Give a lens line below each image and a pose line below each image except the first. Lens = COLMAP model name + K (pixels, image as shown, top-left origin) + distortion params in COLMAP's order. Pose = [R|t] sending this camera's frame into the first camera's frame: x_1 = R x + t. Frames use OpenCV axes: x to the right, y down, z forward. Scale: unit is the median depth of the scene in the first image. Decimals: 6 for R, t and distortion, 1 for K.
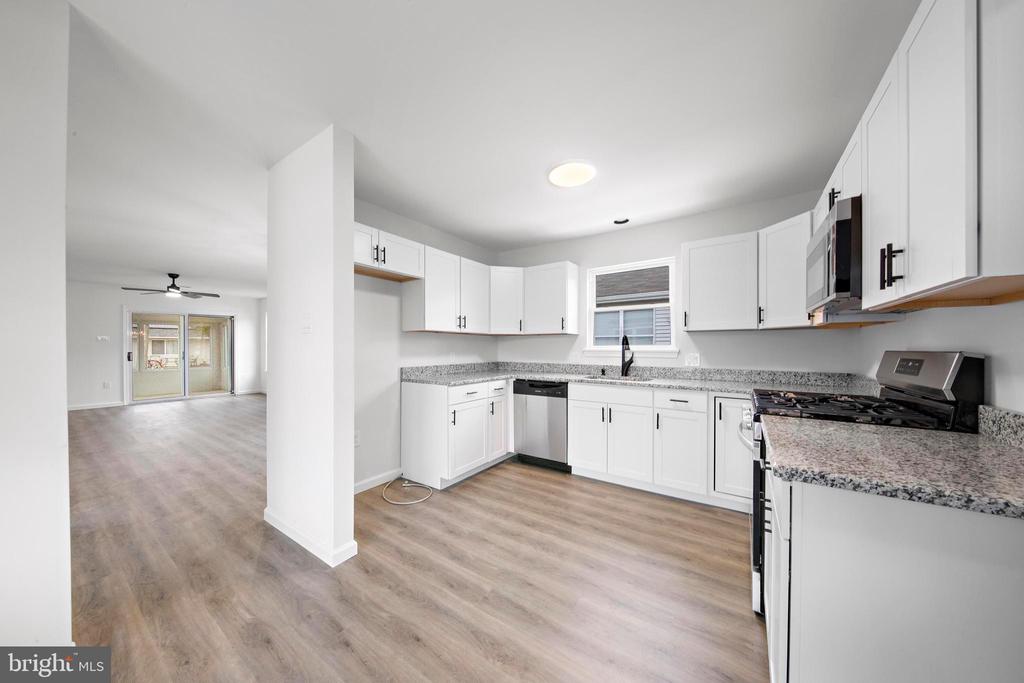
lens RADIAL K [[336.6, 0, 510.6], [0, 336.6, 347.9], [0, 0, 1]] dist [0.002662, -0.000423]
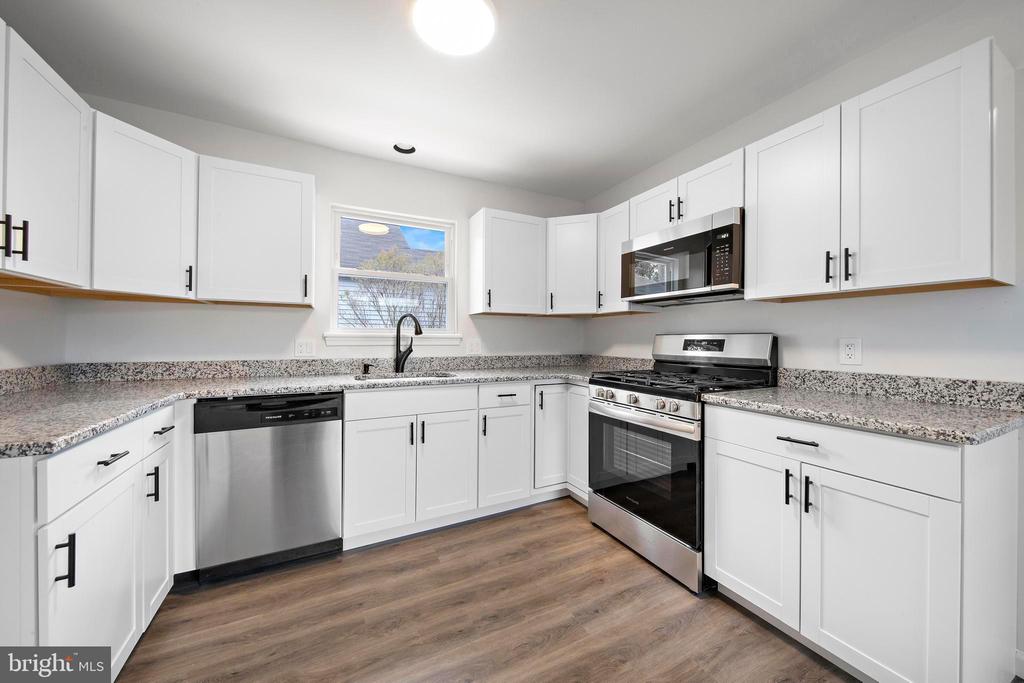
lens RADIAL K [[367.4, 0, 511.7], [0, 367.4, 336.0], [0, 0, 1]] dist [0.009182, -0.000463]
pose [[0.468896, 0.009397, 0.883203, -0.252125], [-0.002733, 0.999954, -0.009189, 0.016446], [-0.883249, 0.001895, 0.468901, 0.483006]]
